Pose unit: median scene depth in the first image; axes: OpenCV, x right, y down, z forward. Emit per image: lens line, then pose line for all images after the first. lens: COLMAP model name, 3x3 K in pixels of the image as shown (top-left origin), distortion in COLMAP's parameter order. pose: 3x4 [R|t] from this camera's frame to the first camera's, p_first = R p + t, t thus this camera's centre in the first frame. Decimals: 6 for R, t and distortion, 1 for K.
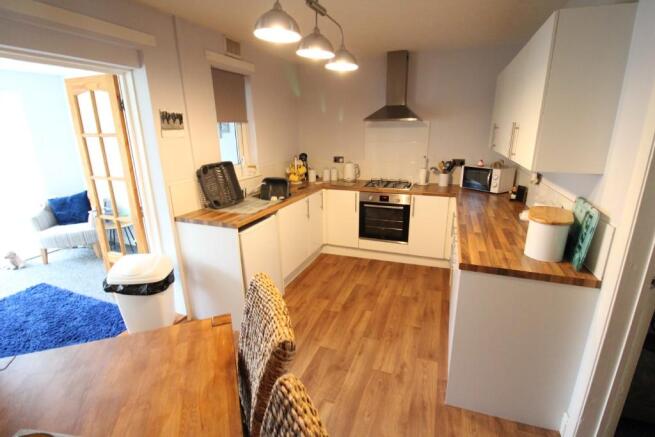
lens RADIAL K [[310.6, 0, 331.6], [0, 310.6, 219.9], [0, 0, 1]] dist [-0.012527, -0.004305]
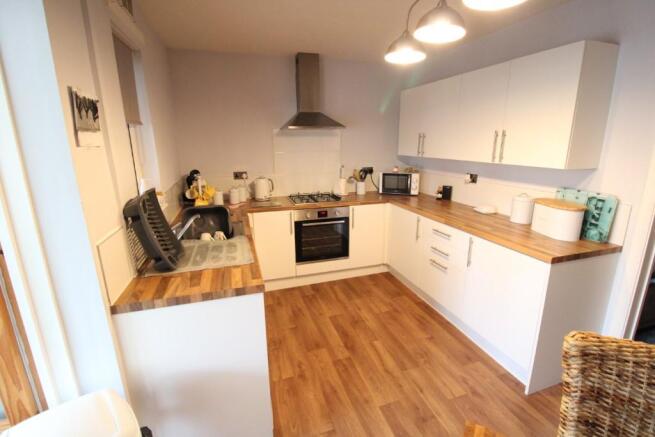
lens RADIAL K [[310.6, 0, 330.8], [0, 310.6, 219.3], [0, 0, 1]] dist [-0.012527, -0.004305]
pose [[0.776265, -0.150429, 0.612196, -0.396859], [0.175365, 0.984310, 0.019501, -0.073075], [-0.605524, 0.092220, 0.790466, 0.298216]]
